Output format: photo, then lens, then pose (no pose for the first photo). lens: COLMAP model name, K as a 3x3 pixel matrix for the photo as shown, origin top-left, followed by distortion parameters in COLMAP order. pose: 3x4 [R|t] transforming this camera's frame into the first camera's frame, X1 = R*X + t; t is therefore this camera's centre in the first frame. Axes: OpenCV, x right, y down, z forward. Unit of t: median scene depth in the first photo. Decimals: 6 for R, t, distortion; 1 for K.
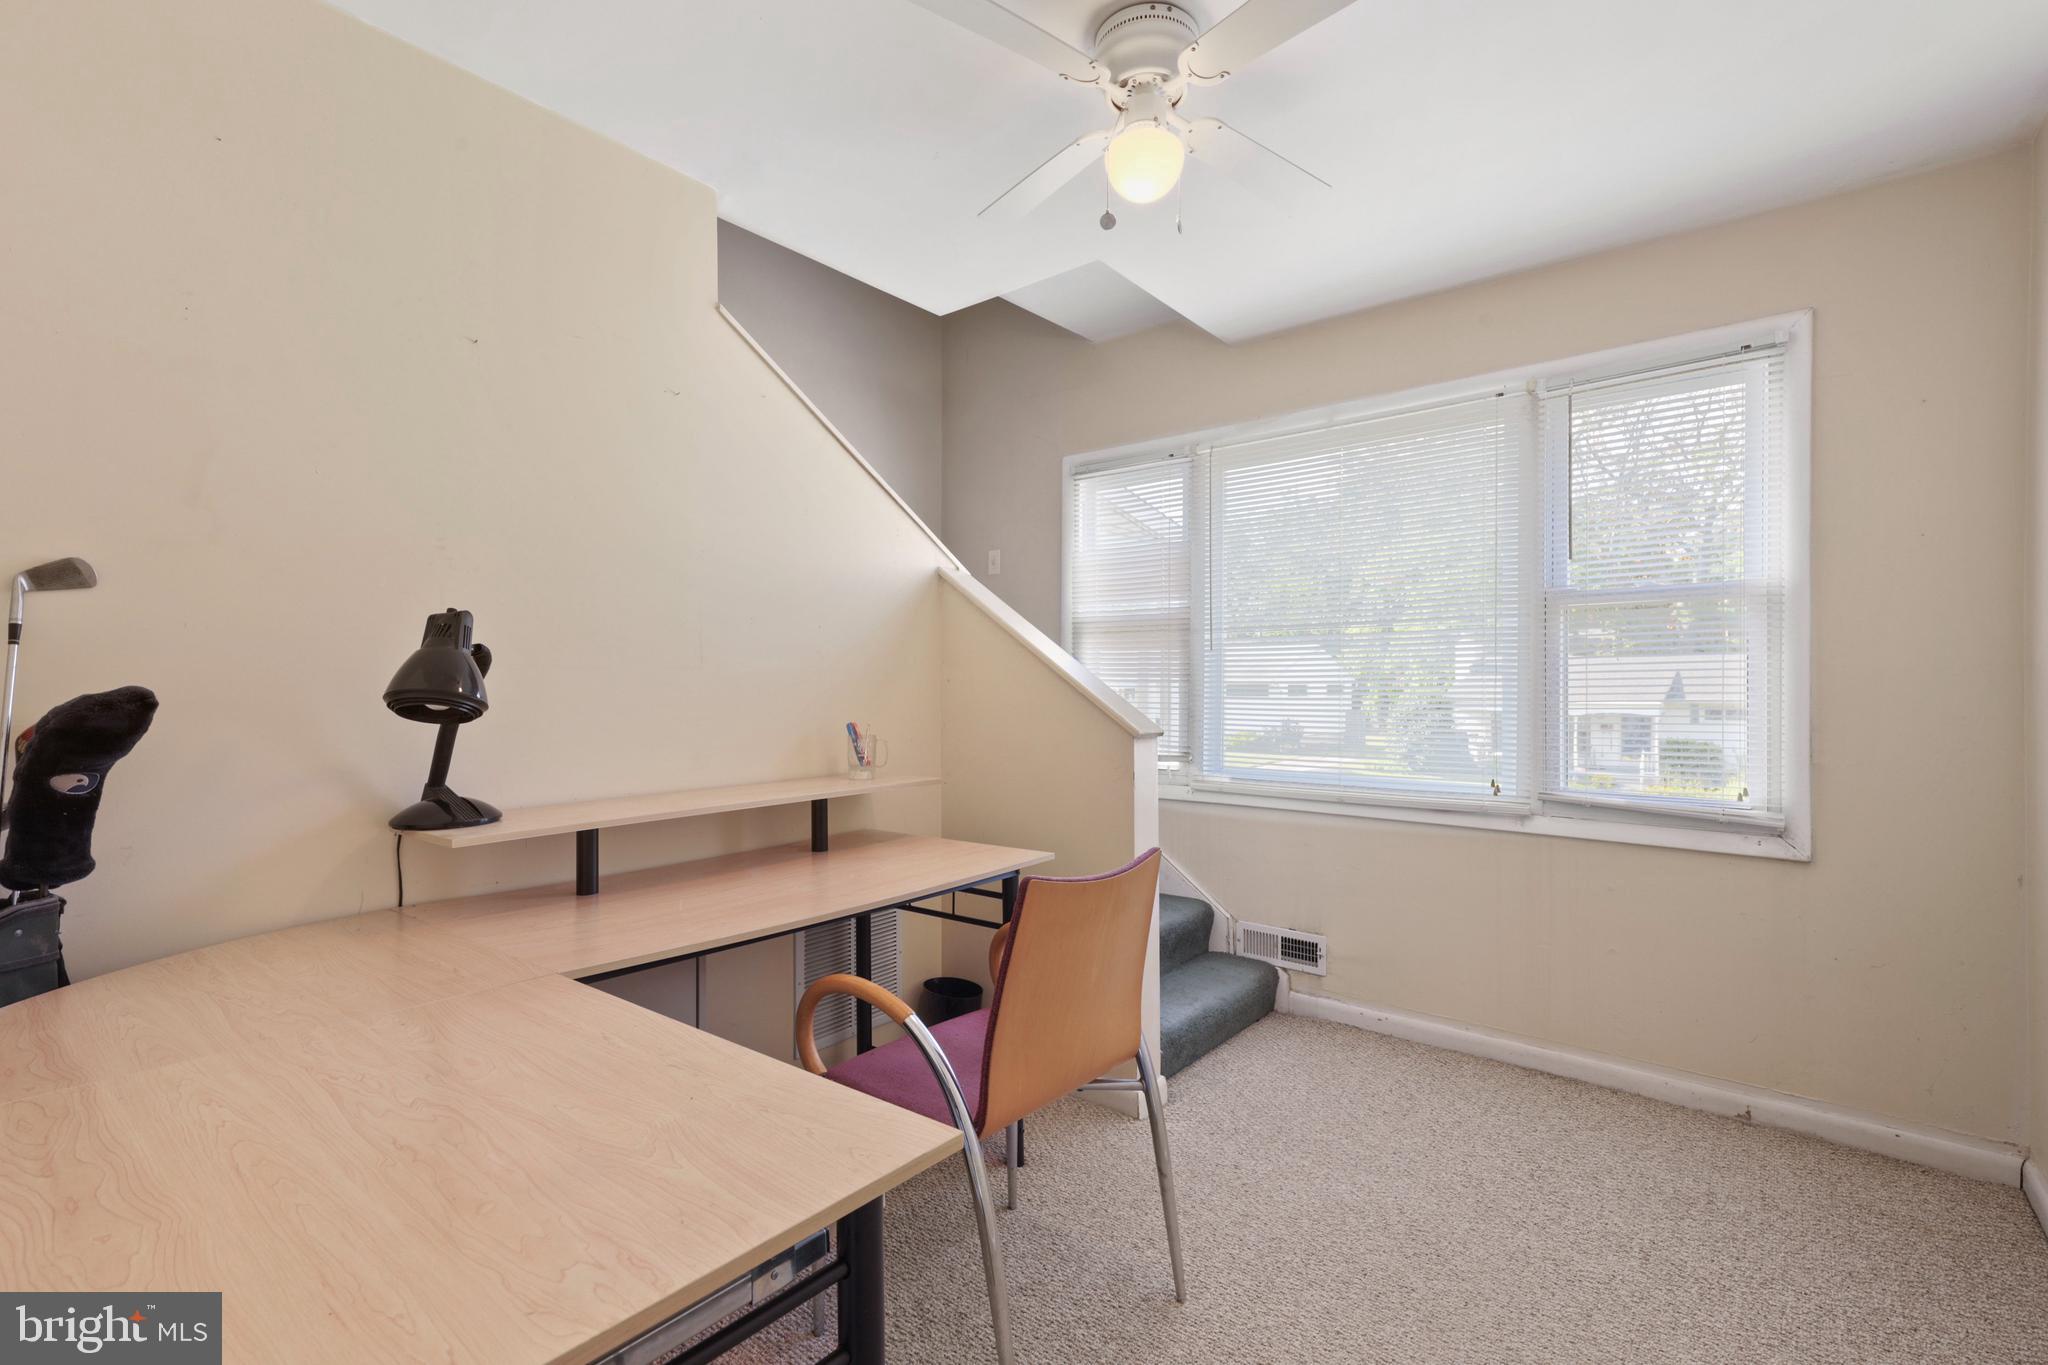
lens RADIAL K [[920.6, 0, 1022.1], [0, 920.6, 669.4], [0, 0, 1]] dist [0.013867, 0.000182]
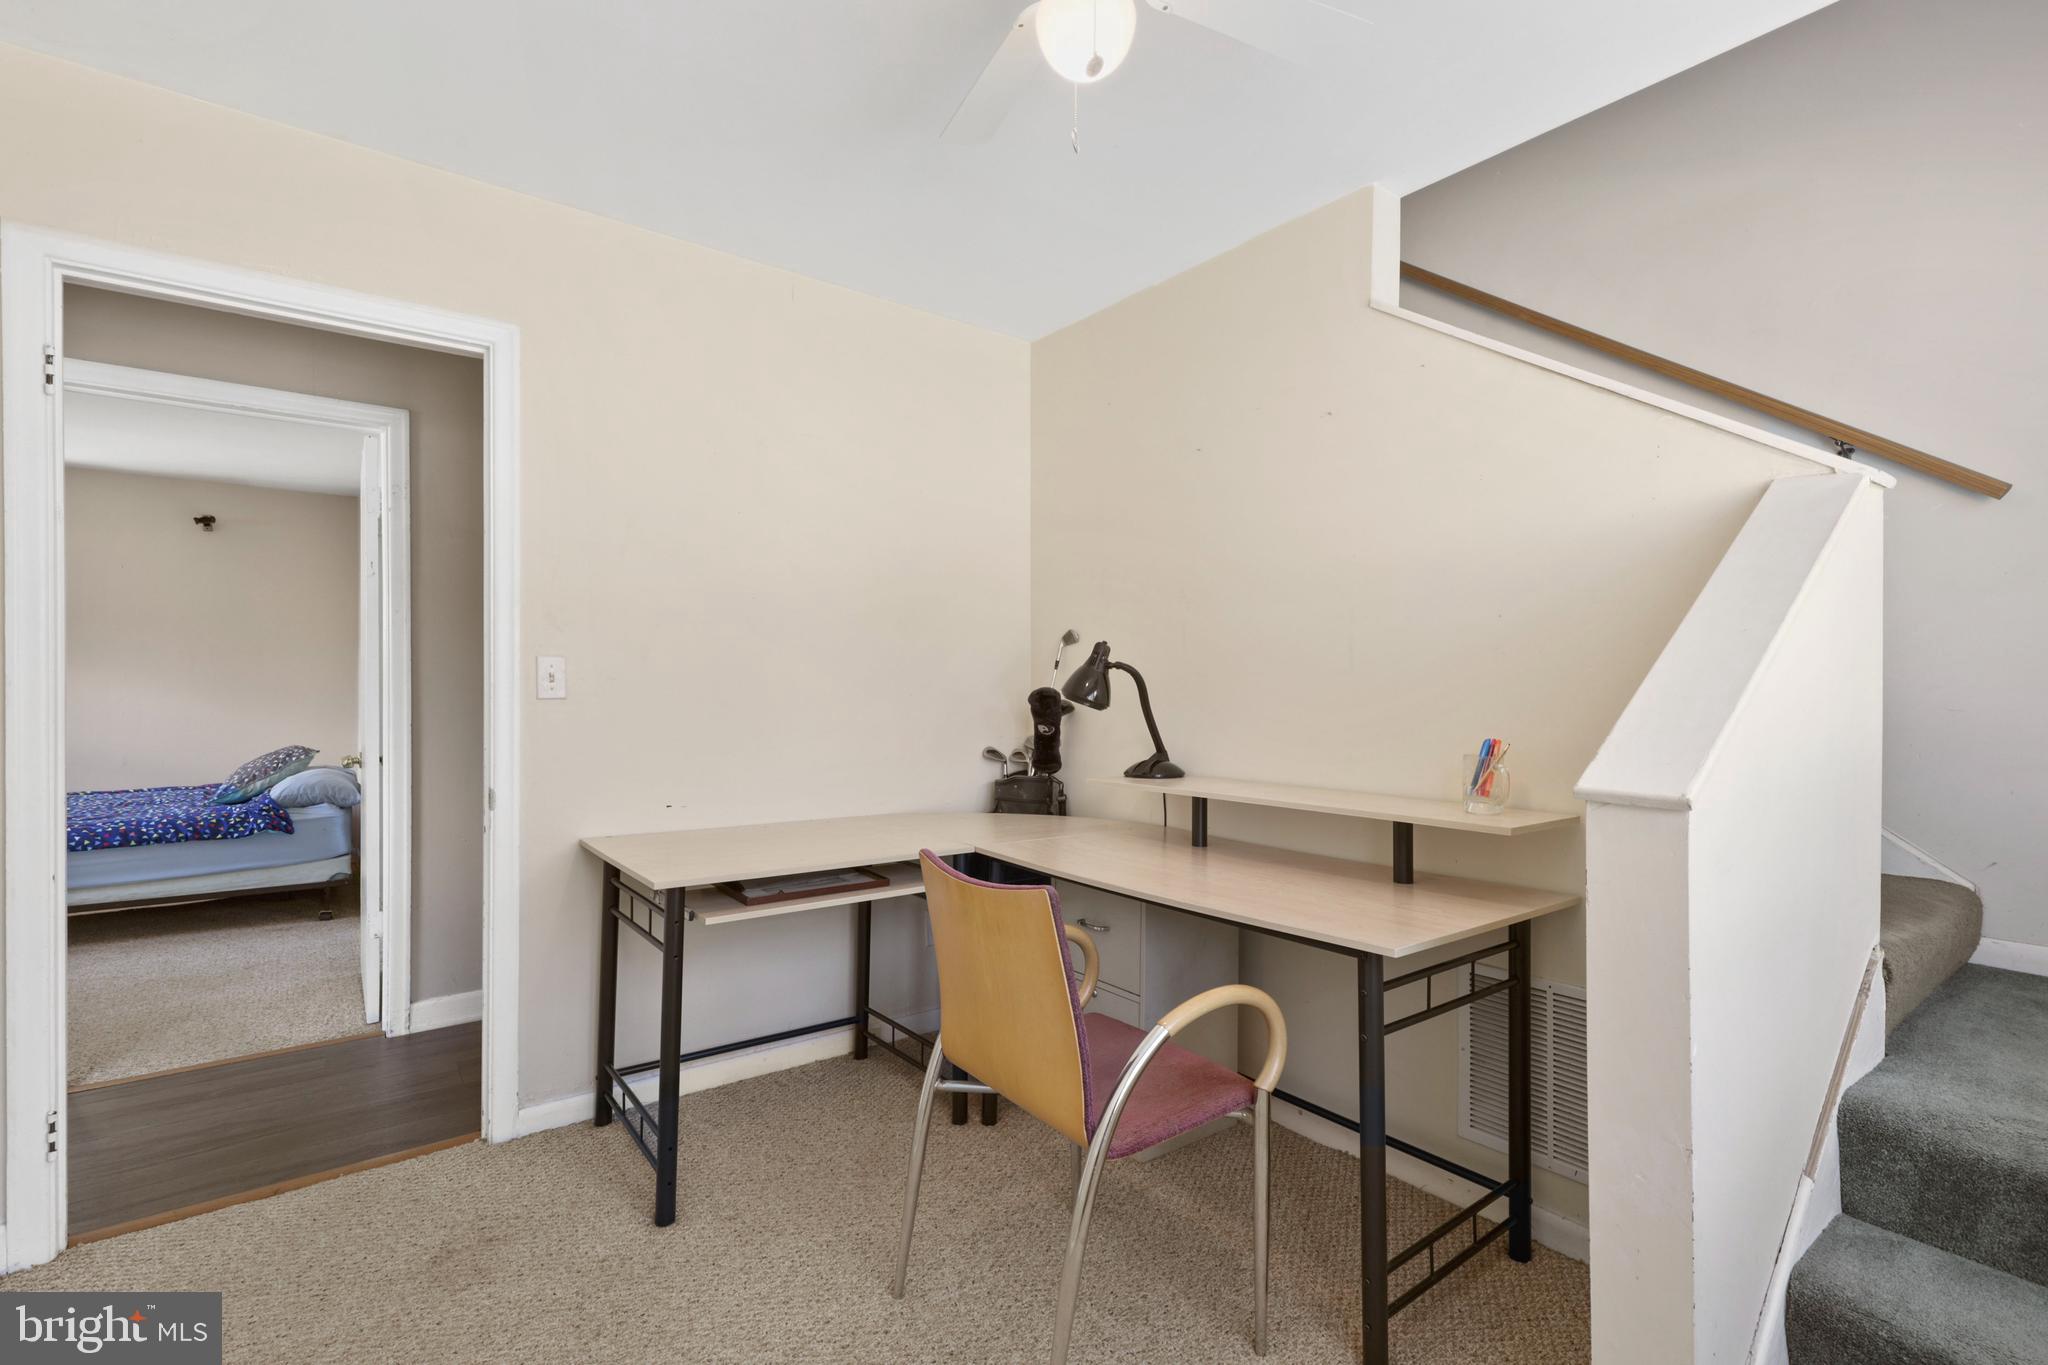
lens RADIAL K [[920.6, 0, 1022.1], [0, 920.6, 669.4], [0, 0, 1]] dist [0.013867, 0.000182]
pose [[-0.248377, -0.009930, -0.968613, 0.707476], [0.018577, 0.999715, -0.015012, 0.004040], [0.968485, -0.021723, -0.248121, 0.874796]]
